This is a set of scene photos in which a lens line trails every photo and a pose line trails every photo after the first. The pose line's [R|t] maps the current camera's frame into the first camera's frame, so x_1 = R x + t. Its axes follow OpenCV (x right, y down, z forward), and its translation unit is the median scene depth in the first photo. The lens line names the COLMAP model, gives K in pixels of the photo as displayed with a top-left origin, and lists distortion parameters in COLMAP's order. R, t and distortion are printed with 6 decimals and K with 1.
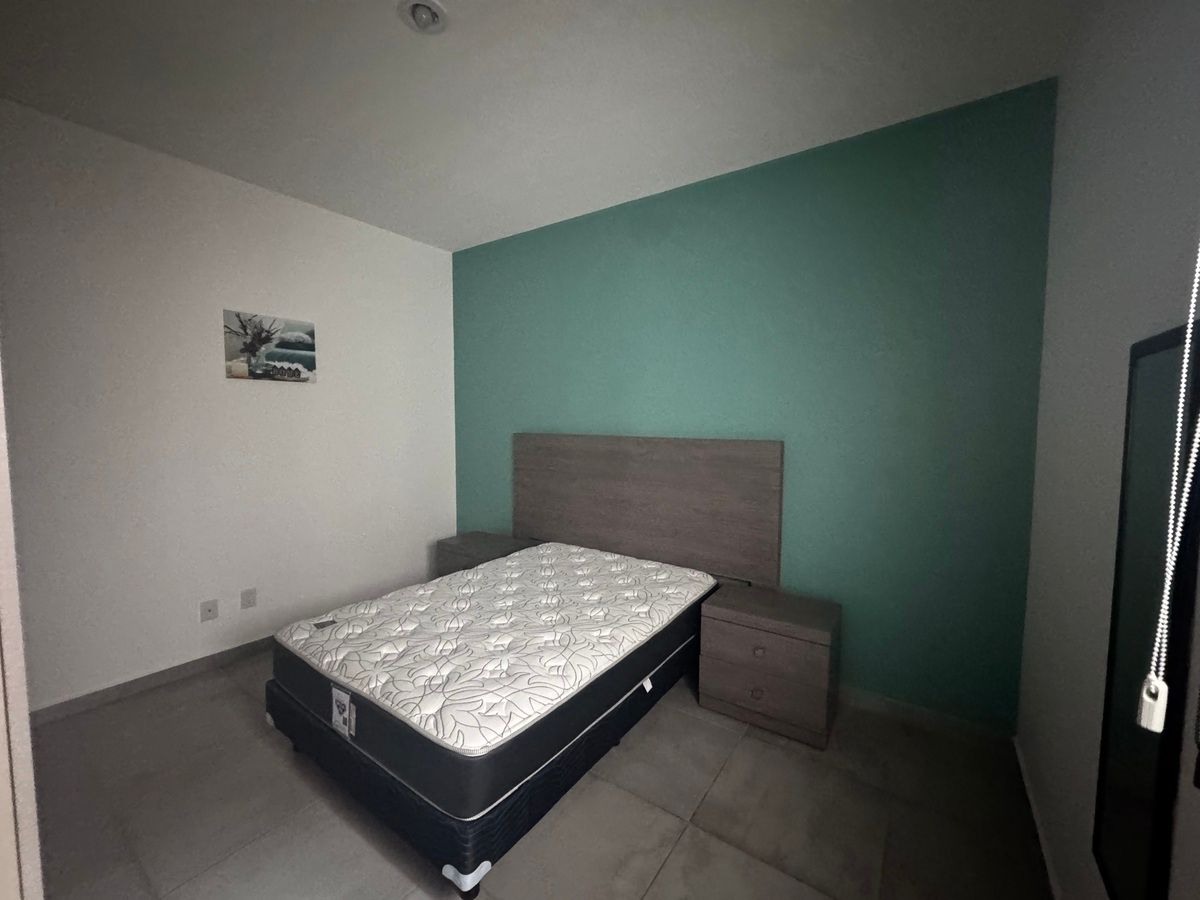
lens RADIAL K [[478.7, 0, 602.8], [0, 478.7, 447.4], [0, 0, 1]] dist [-0.001934, -0.000303]
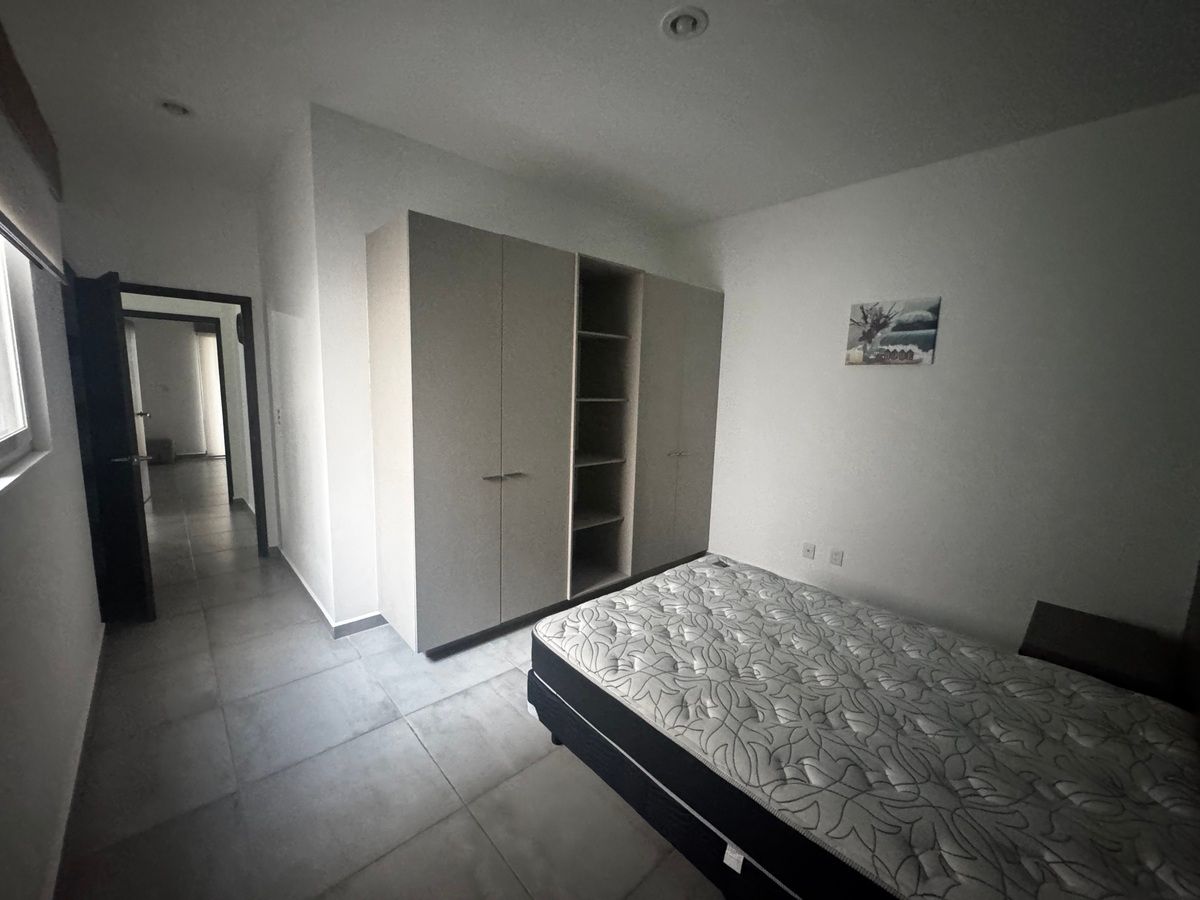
lens RADIAL K [[478.7, 0, 603.3], [0, 478.7, 451.6], [0, 0, 1]] dist [-0.001934, -0.000303]
pose [[-0.217872, 0.127269, -0.967644, 0.468052], [-0.092843, 0.984262, 0.150359, -0.055476], [0.971551, 0.122598, -0.202628, 0.658306]]
